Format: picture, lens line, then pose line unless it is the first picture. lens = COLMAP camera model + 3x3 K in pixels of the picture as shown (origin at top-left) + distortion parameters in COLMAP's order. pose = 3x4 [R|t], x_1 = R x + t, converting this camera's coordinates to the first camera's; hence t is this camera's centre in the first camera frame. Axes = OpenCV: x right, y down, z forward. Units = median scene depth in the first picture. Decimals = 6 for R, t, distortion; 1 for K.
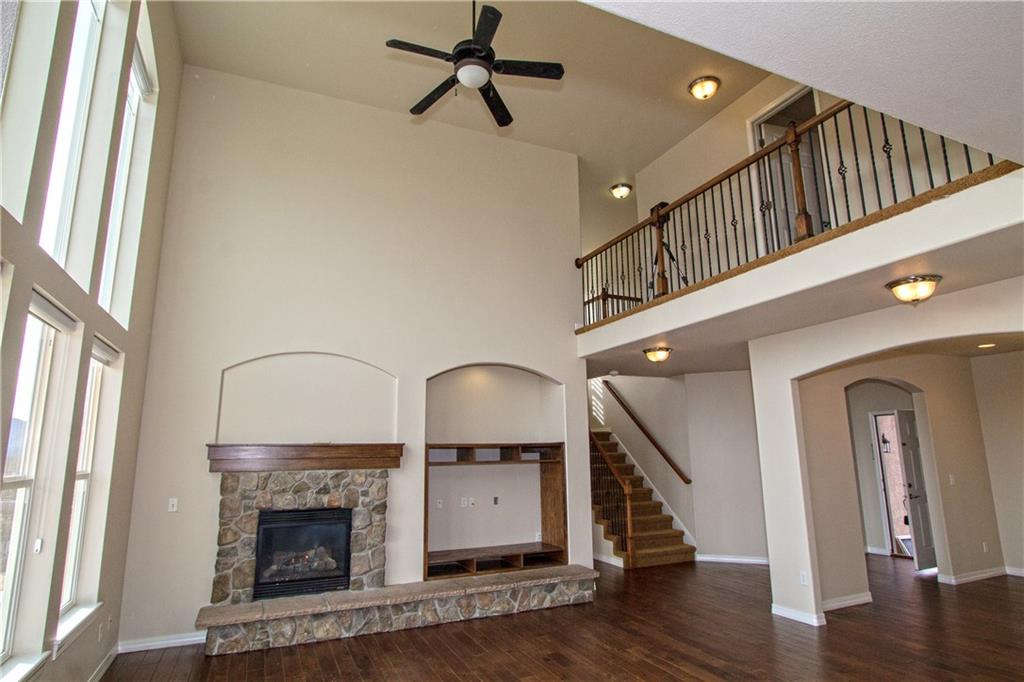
lens RADIAL K [[564.5, 0, 512.0], [0, 564.5, 341.0], [0, 0, 1]] dist [-0.005334, 0.000853]
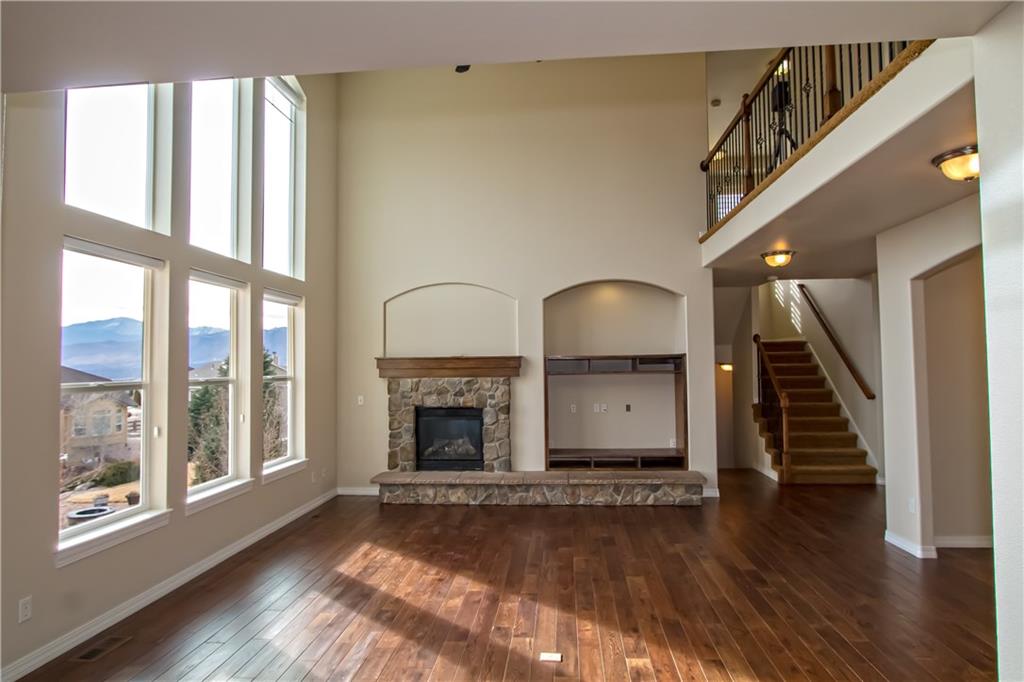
lens RADIAL K [[577.1, 0, 512.0], [0, 577.1, 341.0], [0, 0, 1]] dist [-0.002135, 0.001233]
pose [[0.869936, -0.017398, -0.492859, 0.400077], [0.095122, 0.986531, 0.133074, -0.010677], [0.483905, -0.162647, 0.859873, -0.031379]]
